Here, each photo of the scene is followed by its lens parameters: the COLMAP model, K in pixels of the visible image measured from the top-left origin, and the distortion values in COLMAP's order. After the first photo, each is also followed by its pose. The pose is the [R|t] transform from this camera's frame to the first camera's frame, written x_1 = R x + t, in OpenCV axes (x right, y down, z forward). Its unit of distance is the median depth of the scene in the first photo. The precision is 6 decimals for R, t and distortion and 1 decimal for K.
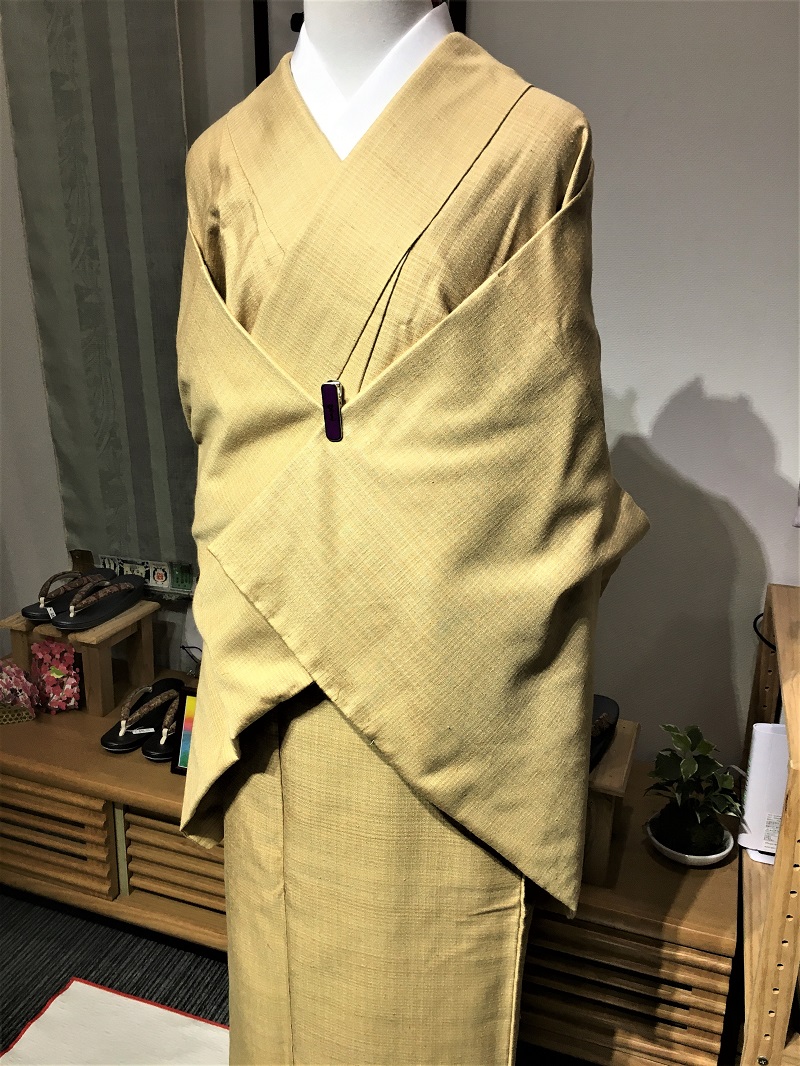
lens RADIAL K [[928.2, 0, 400.0], [0, 928.2, 533.0], [0, 0, 1]] dist [0.107500, -0.143528]
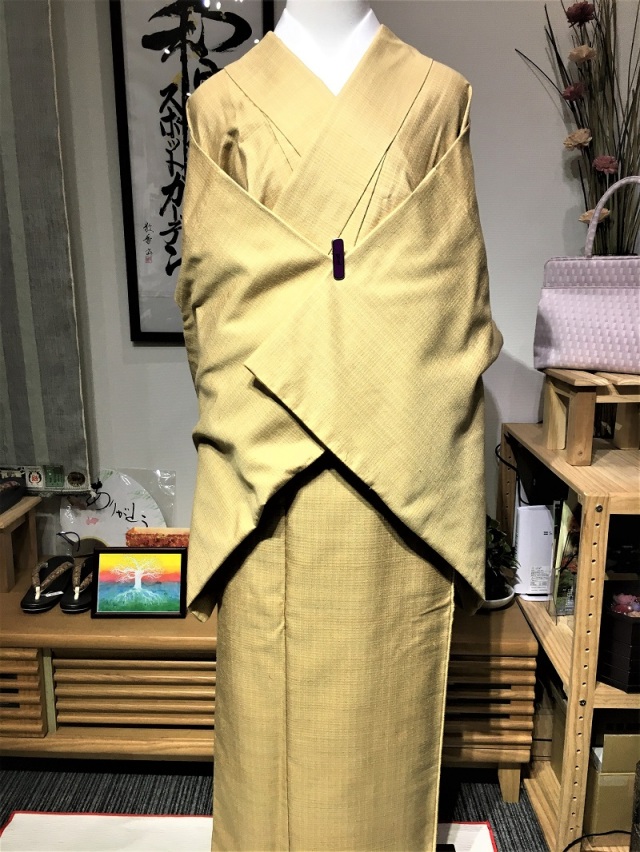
lens RADIAL K [[741.9, 0, 320.0], [0, 741.9, 426.0], [0, 0, 1]] dist [0.107500, -0.143528]
pose [[0.948952, -0.077519, 0.305746, -0.405736], [0.104811, 0.991746, -0.073857, 0.184071], [-0.297497, 0.102132, 0.949244, -0.084527]]
